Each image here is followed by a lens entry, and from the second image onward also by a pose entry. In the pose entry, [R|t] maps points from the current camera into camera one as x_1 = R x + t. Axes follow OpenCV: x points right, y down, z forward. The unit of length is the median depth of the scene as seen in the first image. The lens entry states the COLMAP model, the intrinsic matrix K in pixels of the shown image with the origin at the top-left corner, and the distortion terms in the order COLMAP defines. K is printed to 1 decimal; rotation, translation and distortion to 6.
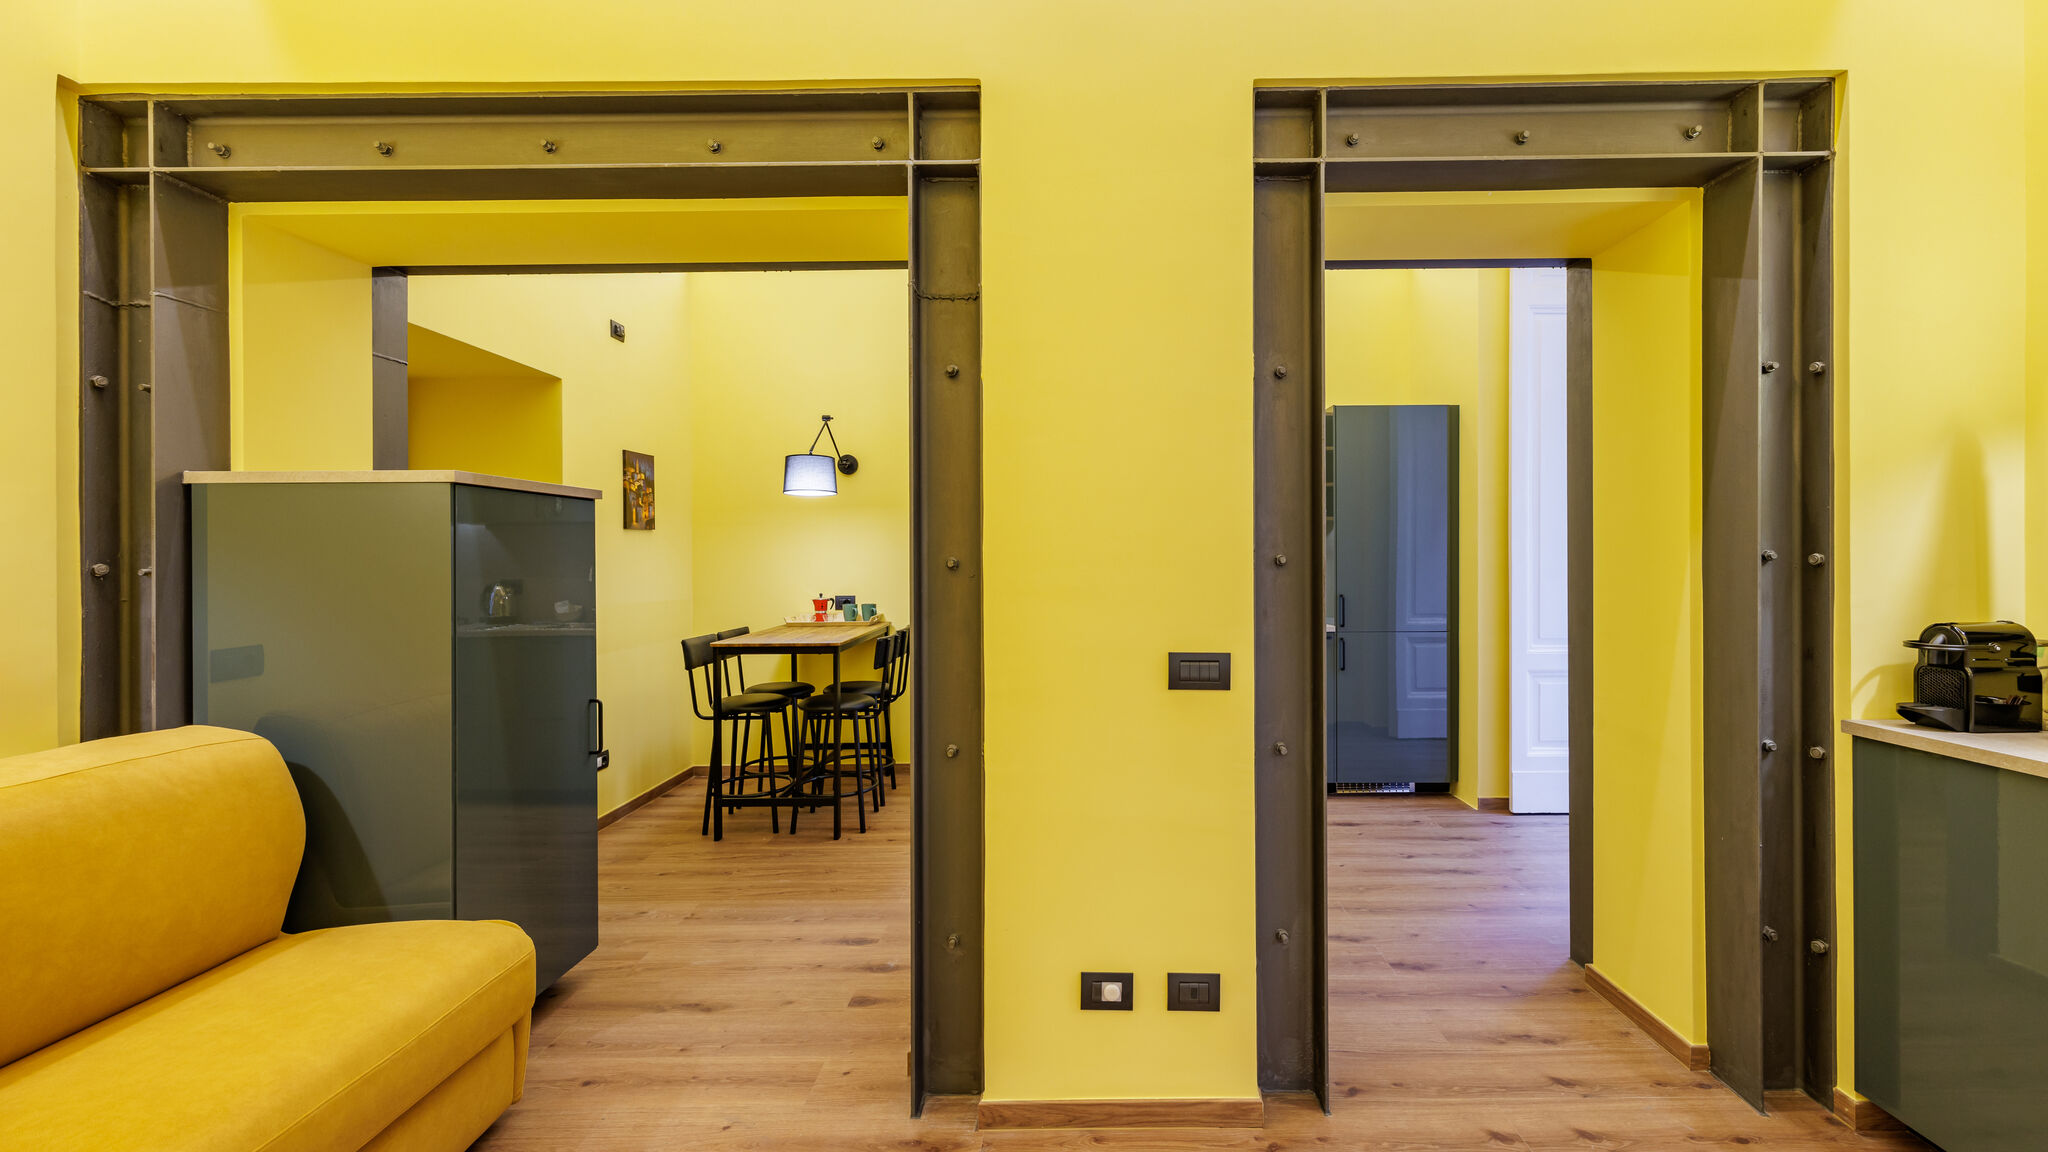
lens RADIAL K [[842.0, 0, 1080.8], [0, 842.0, 564.7], [0, 0, 1]] dist [0.006752, -0.001327]
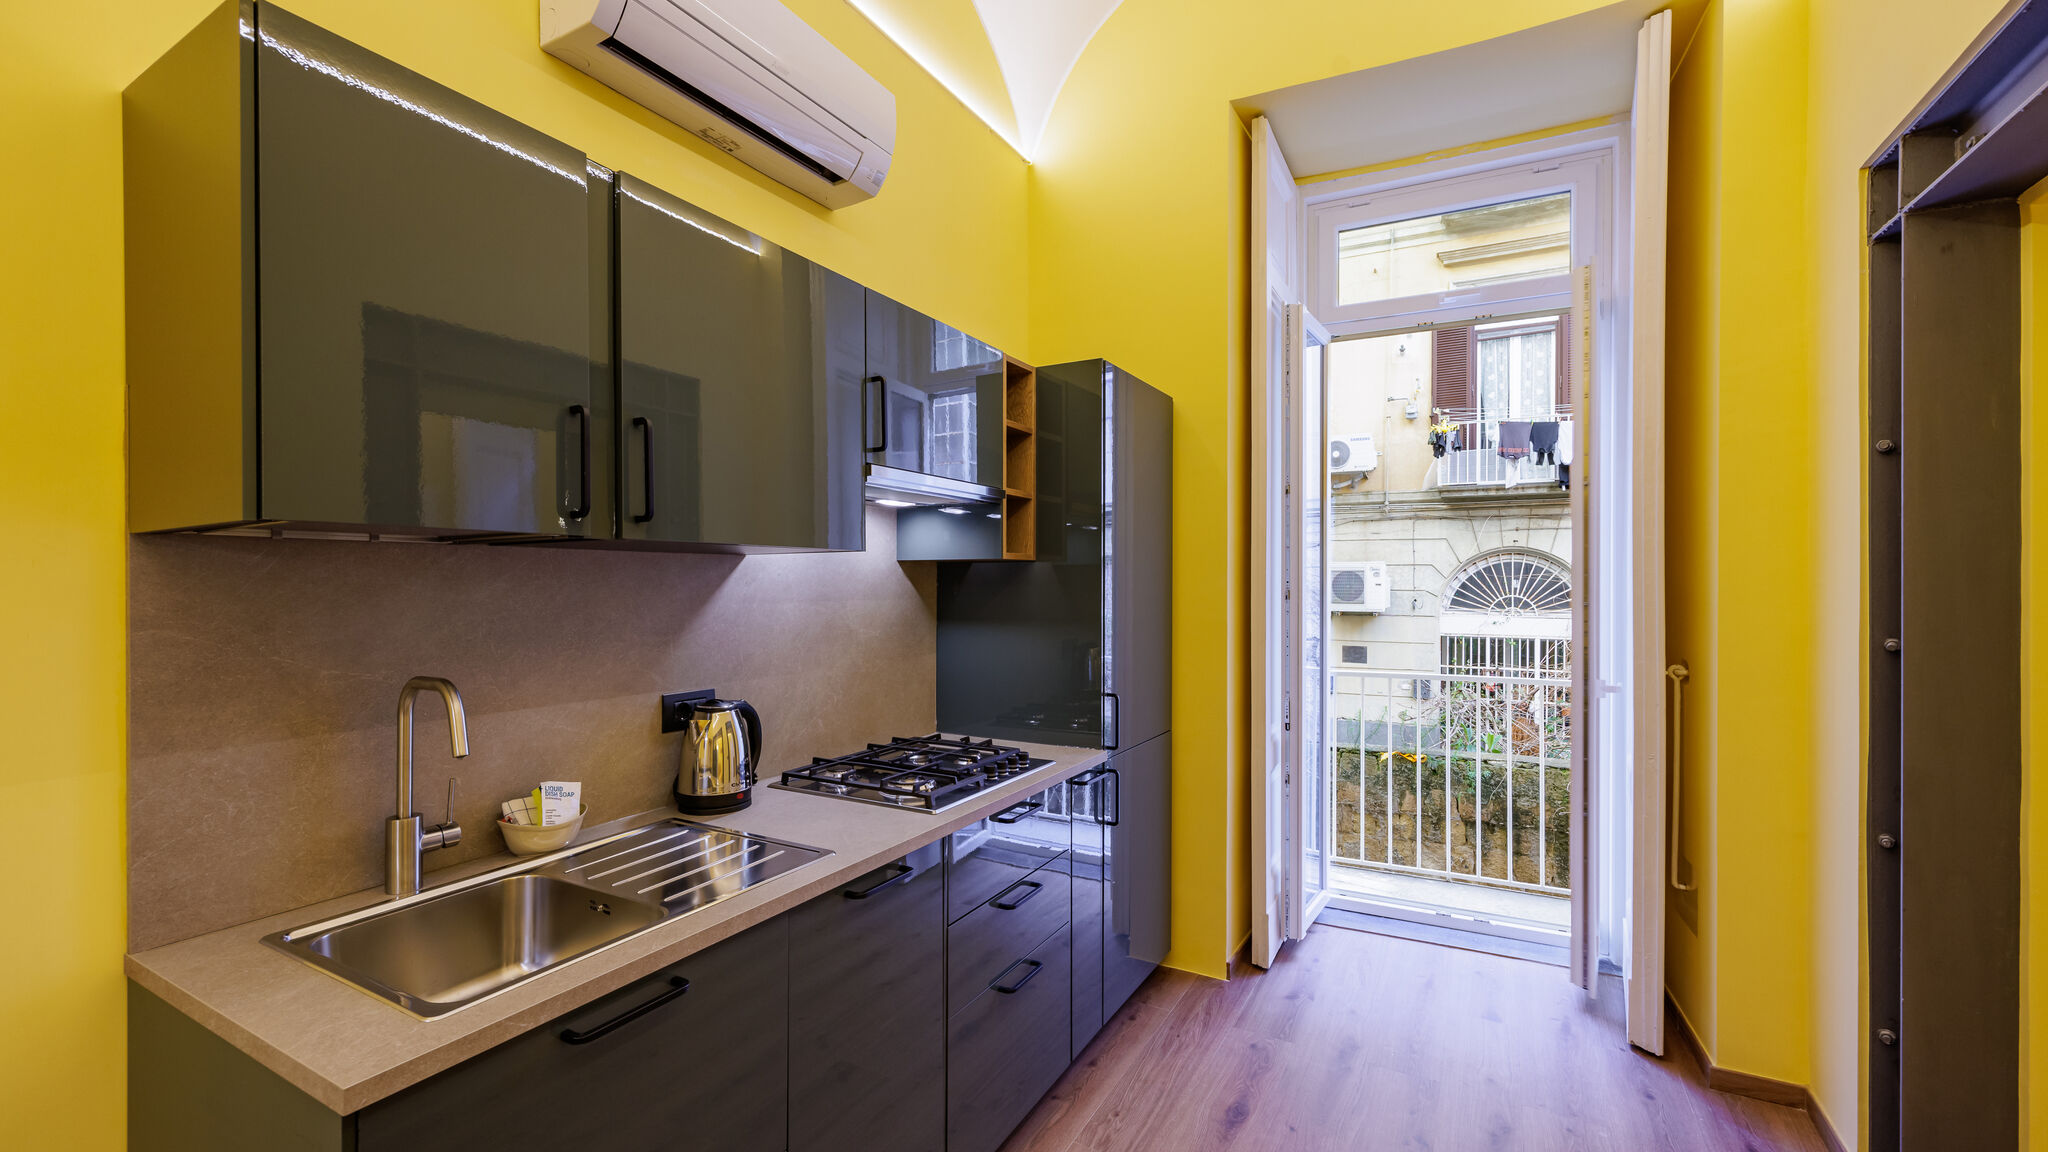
lens RADIAL K [[842.0, 0, 1017.6], [0, 842.0, 583.7], [0, 0, 1]] dist [0.006752, -0.001327]
pose [[0.494325, -0.000696, 0.869277, -0.444183], [0.001280, 0.999999, 0.000073, -0.073274], [-0.869276, 0.001077, 0.494325, 1.639331]]
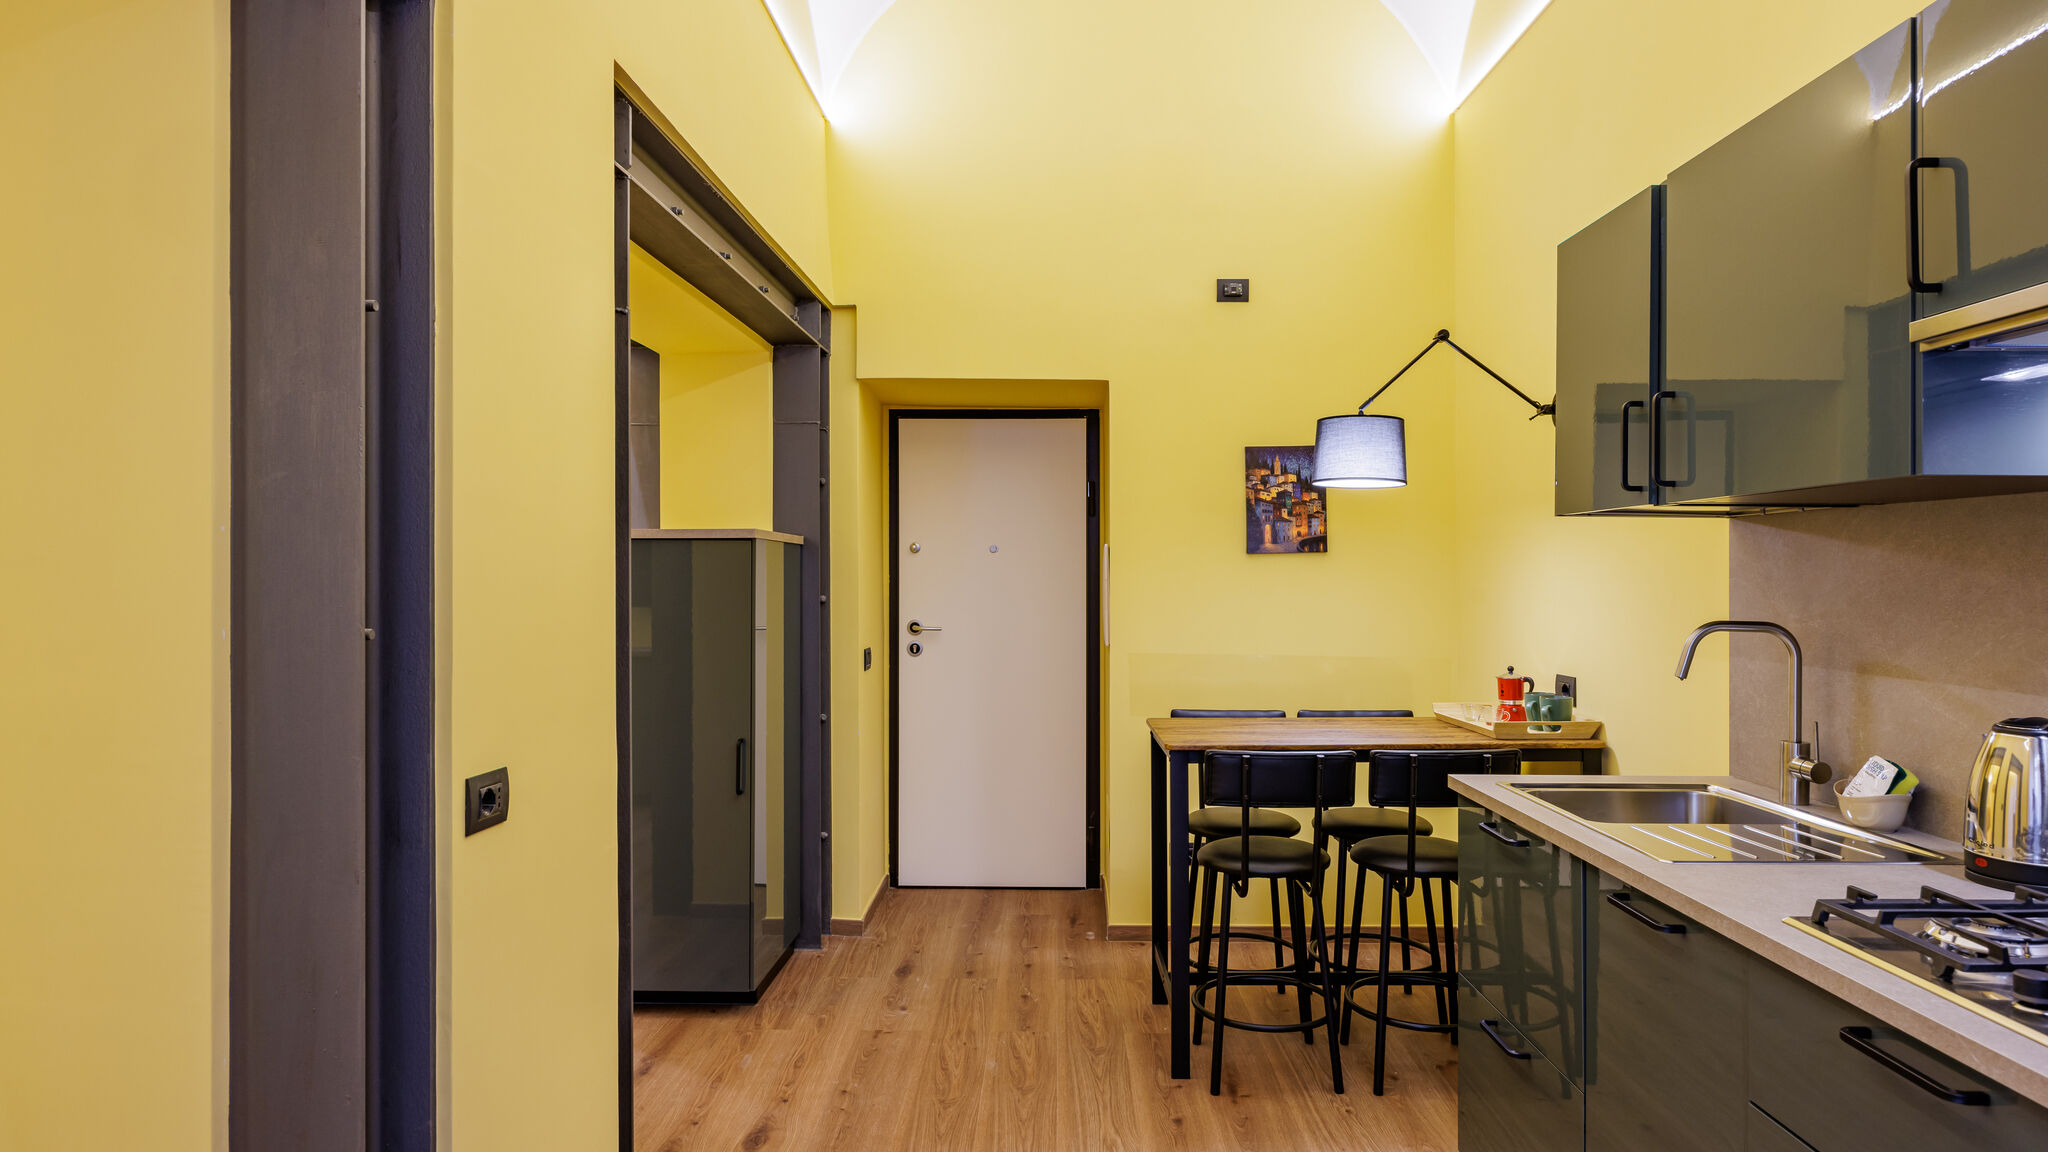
lens RADIAL K [[1178.7, 0, 1028.2], [0, 1178.7, 576.5], [0, 0, 1]] dist [0.014608, -0.000744]
pose [[-0.027115, 0.003687, -0.999626, 0.985989], [-0.006662, 0.999970, 0.003869, -0.044486], [0.999610, 0.006765, -0.027089, 1.702487]]
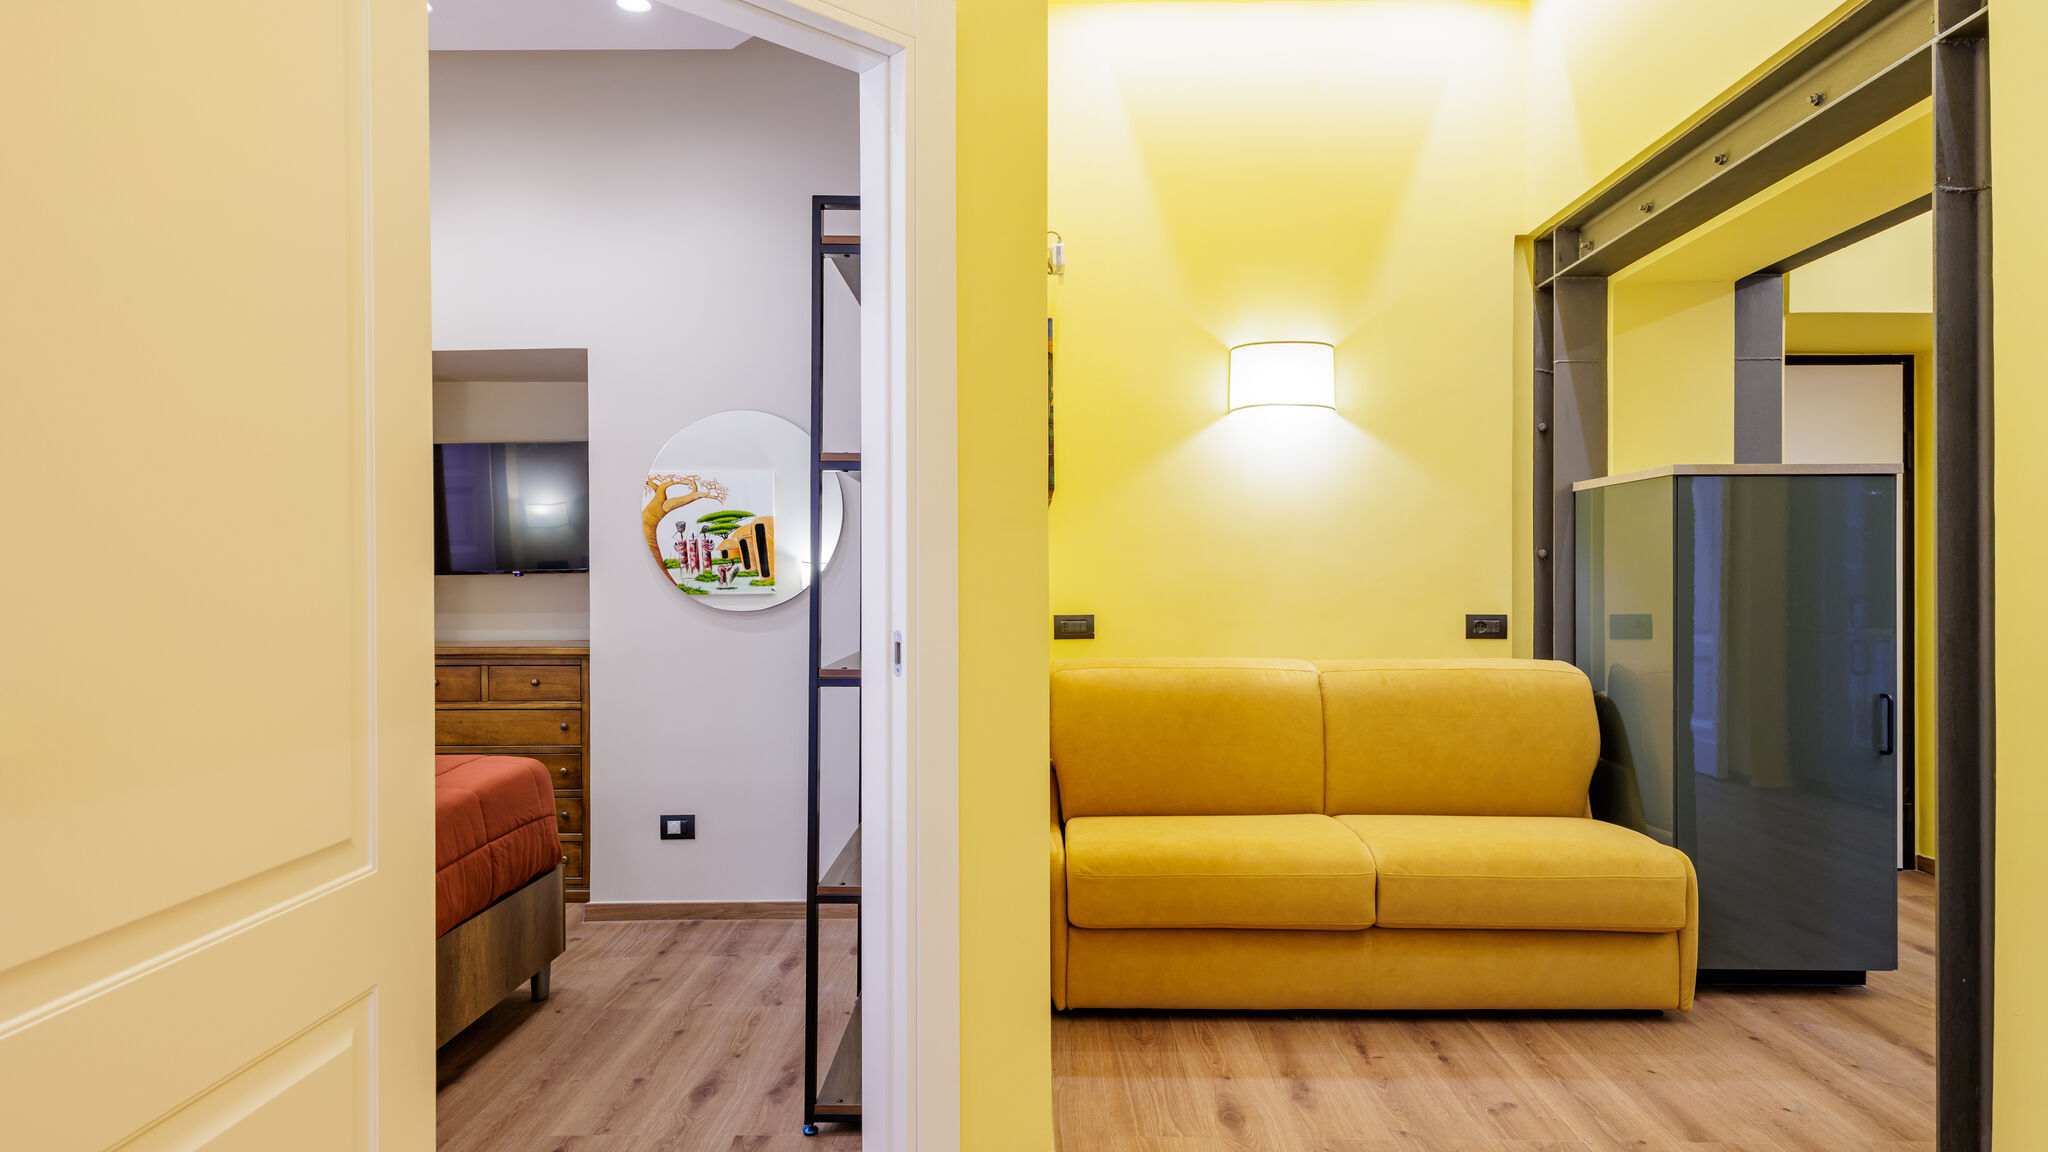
lens RADIAL K [[1178.7, 0, 1024.7], [0, 1178.7, 572.0], [0, 0, 1]] dist [0.014608, -0.000744]
pose [[-0.022281, 0.002701, -0.999748, 0.897358], [0.001948, 0.999995, 0.002658, 0.030474], [0.999750, -0.001888, -0.022286, 0.130783]]
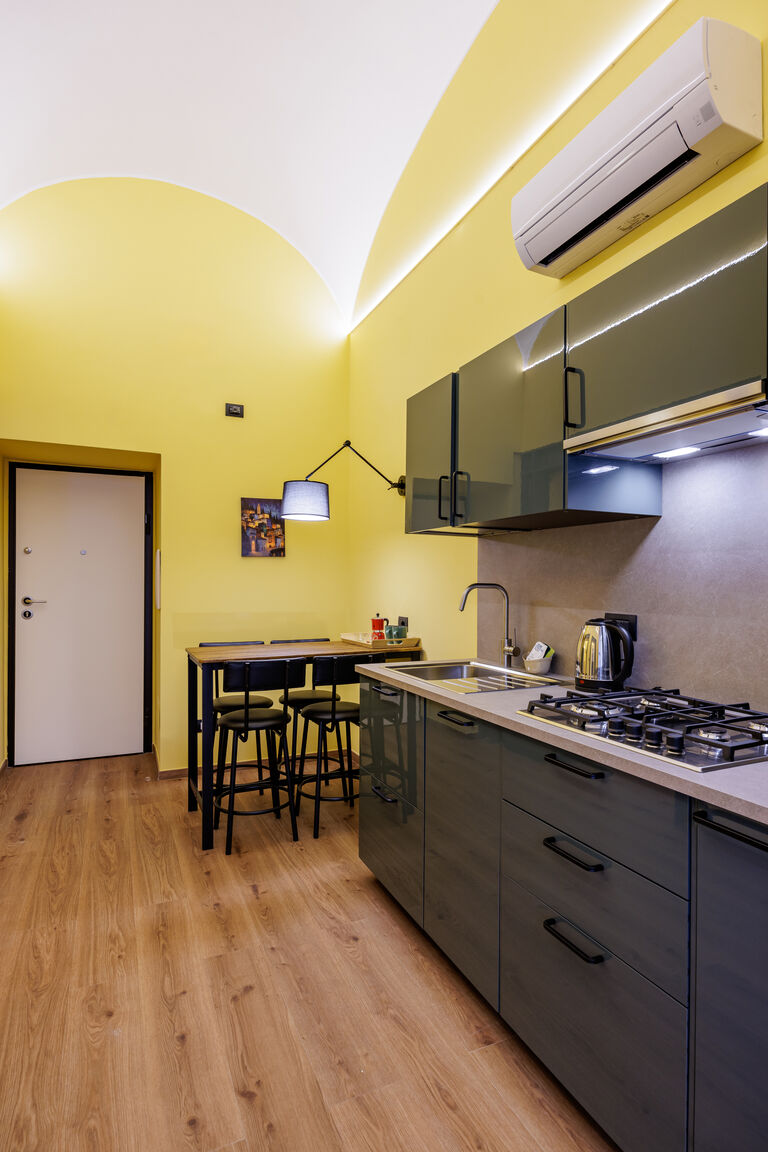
lens RADIAL K [[625.9, 0, 402.2], [0, 625.9, 580.6], [0, 0, 1]] dist [0.002591, -0.002096]
pose [[0.416584, 0.002728, -0.909093, 0.933514], [-0.010829, 0.999939, -0.001962, -0.004921], [0.909033, 0.010662, 0.416588, 1.665109]]
